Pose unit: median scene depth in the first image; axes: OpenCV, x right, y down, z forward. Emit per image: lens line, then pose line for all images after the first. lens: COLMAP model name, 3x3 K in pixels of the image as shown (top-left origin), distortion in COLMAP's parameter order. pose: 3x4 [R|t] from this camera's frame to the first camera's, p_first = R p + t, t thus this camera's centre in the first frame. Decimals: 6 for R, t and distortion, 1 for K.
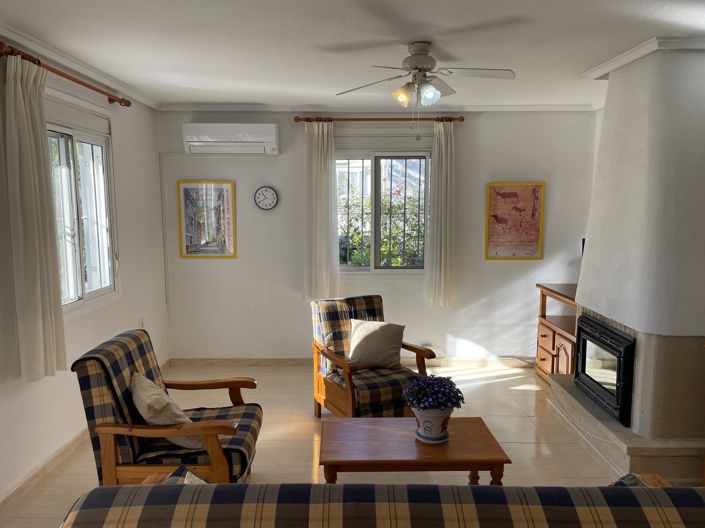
lens RADIAL K [[534.1, 0, 352.7], [0, 534.1, 265.3], [0, 0, 1]] dist [0.106536, -0.139677]
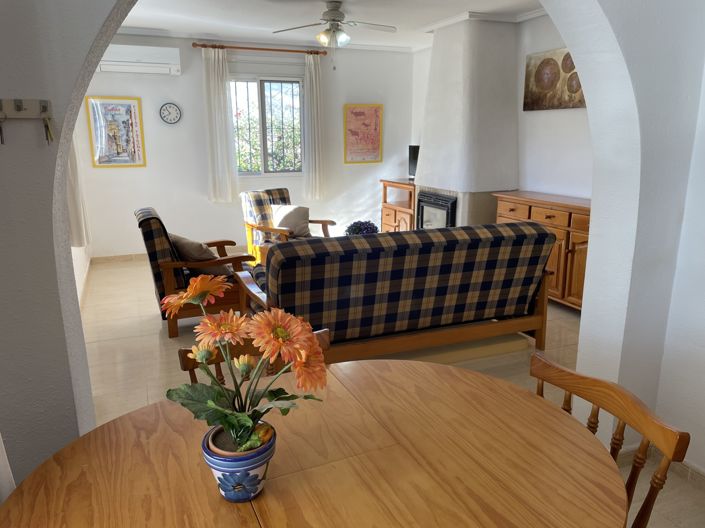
lens RADIAL K [[534.1, 0, 352.7], [0, 534.1, 265.3], [0, 0, 1]] dist [0.106536, -0.139677]
pose [[0.920140, -0.098701, 0.378946, -0.287474], [0.051217, 0.989735, 0.133425, 0.068311], [-0.388225, -0.103361, 0.915750, -0.286450]]
